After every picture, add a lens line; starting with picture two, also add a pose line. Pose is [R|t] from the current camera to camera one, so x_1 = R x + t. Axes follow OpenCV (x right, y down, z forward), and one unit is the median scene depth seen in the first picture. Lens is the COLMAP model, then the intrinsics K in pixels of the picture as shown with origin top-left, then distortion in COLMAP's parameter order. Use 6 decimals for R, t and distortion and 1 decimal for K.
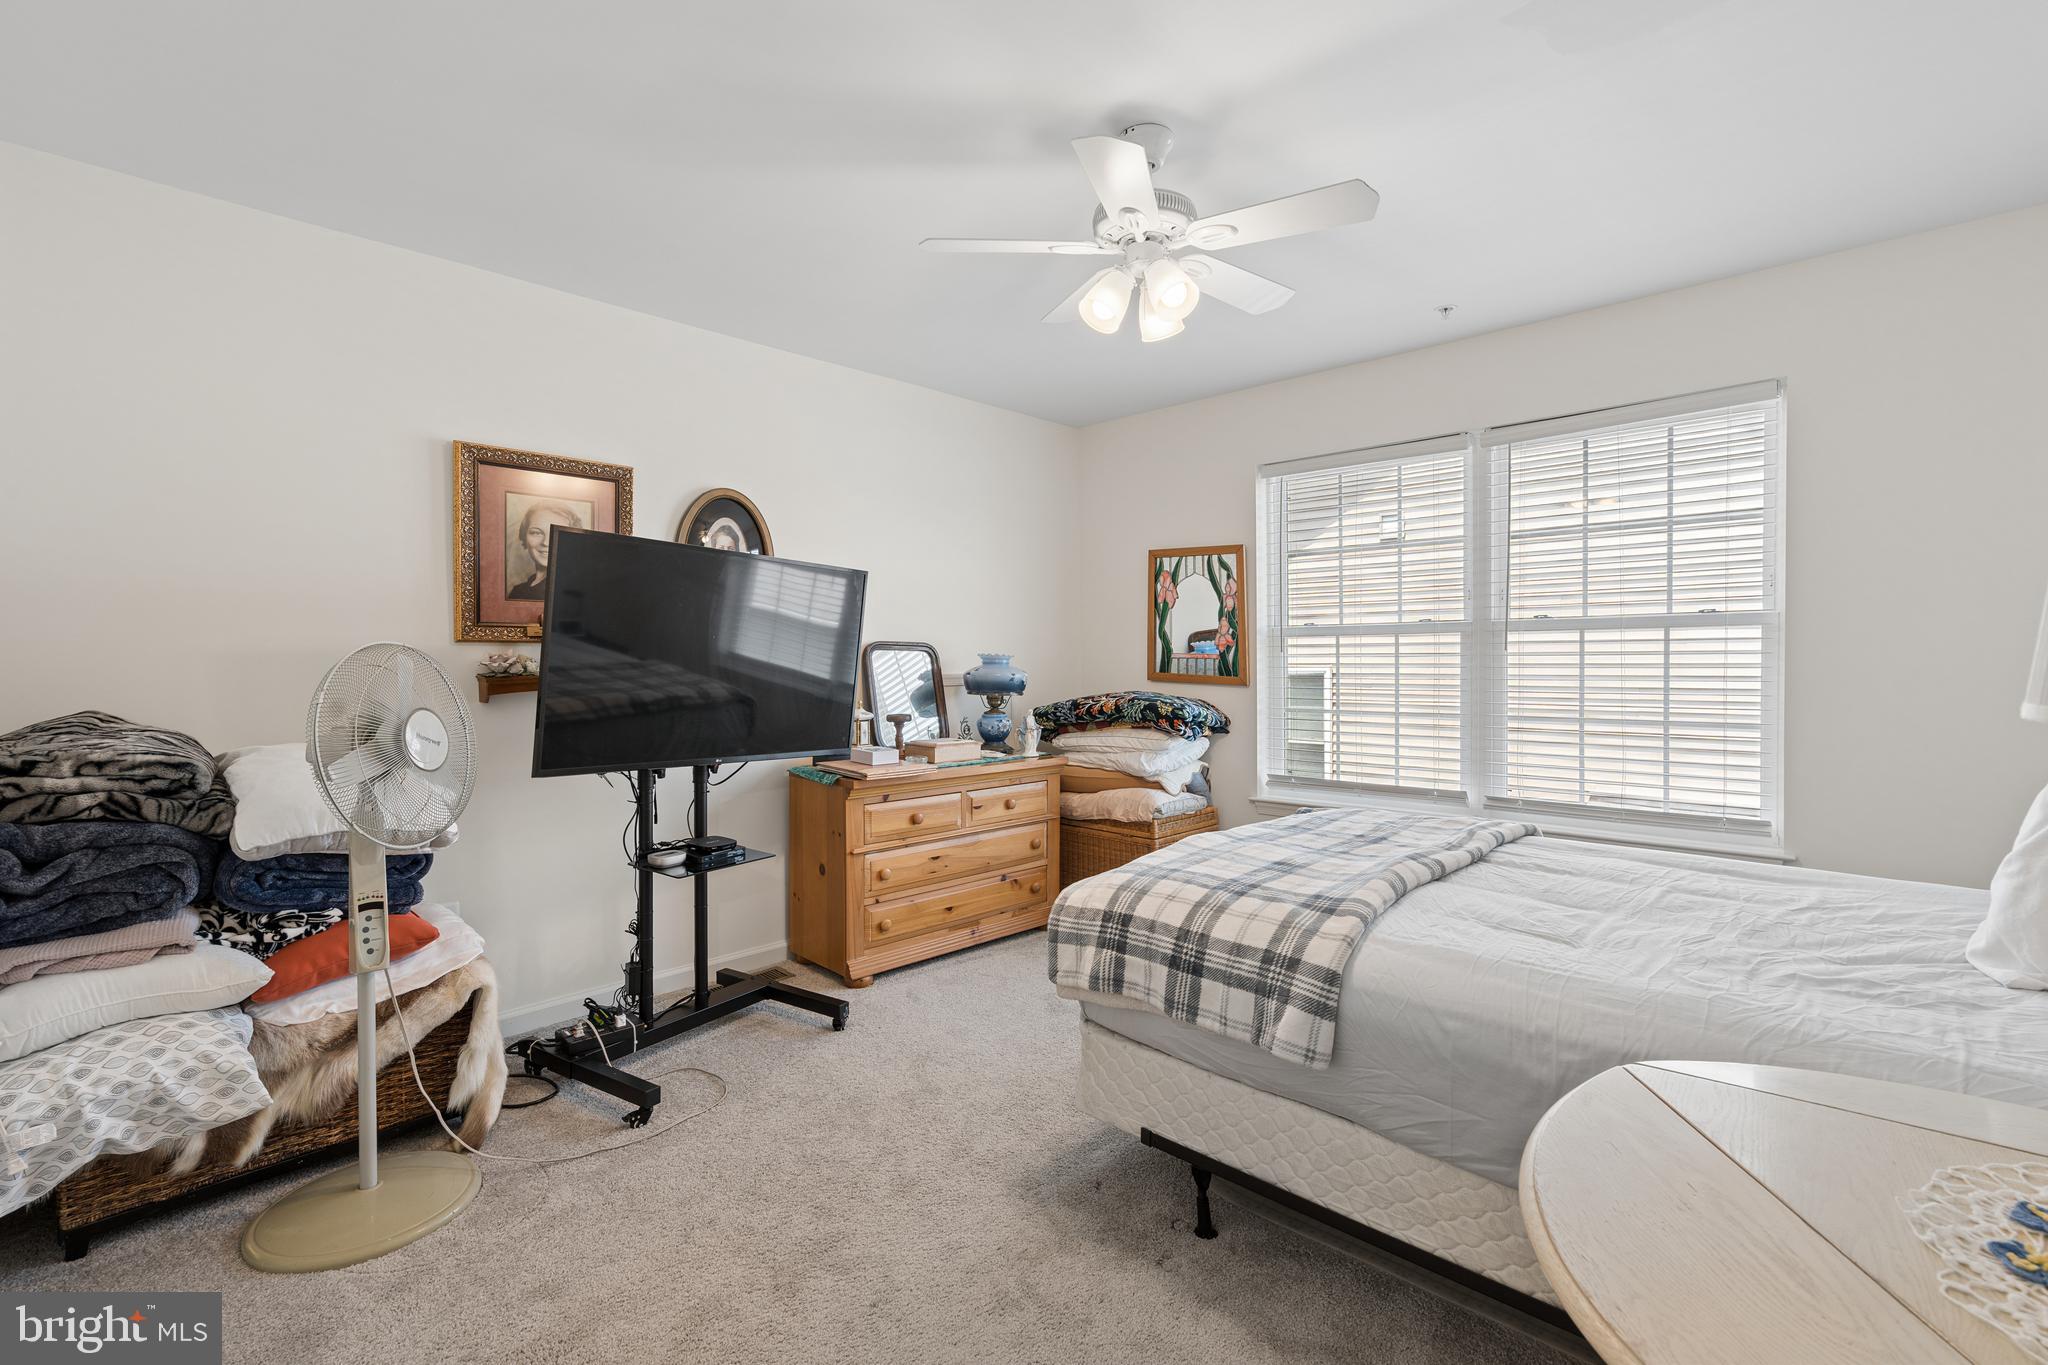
lens RADIAL K [[918.4, 0, 1013.2], [0, 918.4, 665.8], [0, 0, 1]] dist [-0.004093, 0.001135]
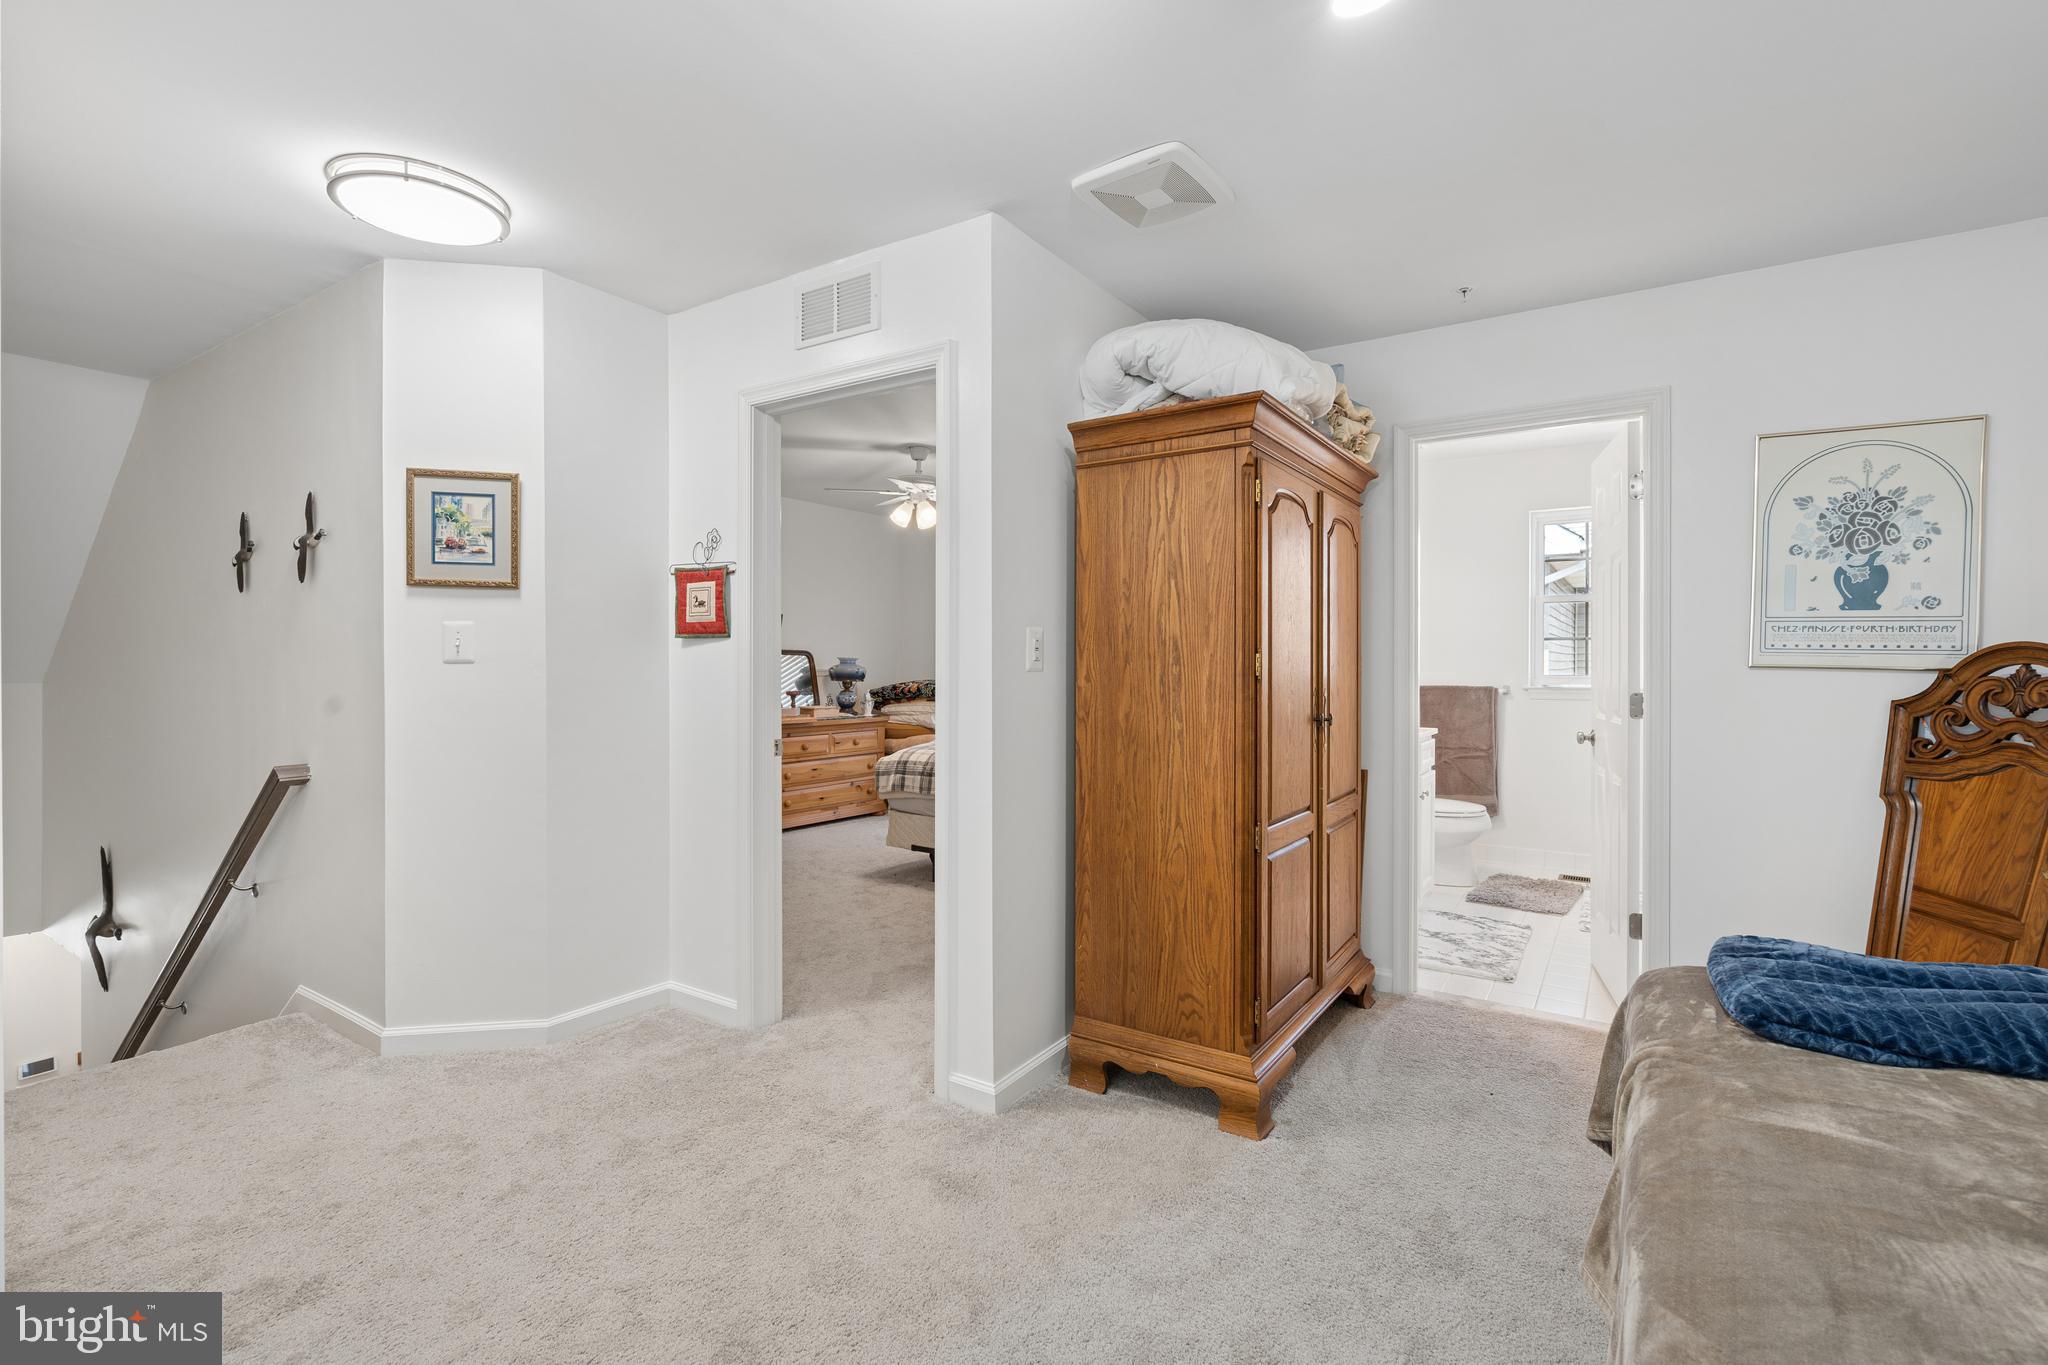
lens RADIAL K [[918.4, 0, 1016.8], [0, 918.4, 664.9], [0, 0, 1]] dist [-0.004093, 0.001135]
pose [[0.983847, 0.005490, 0.178928, -0.016183], [-0.004383, 0.999969, -0.006584, 0.011412], [-0.178958, 0.005694, 0.983840, -0.796536]]
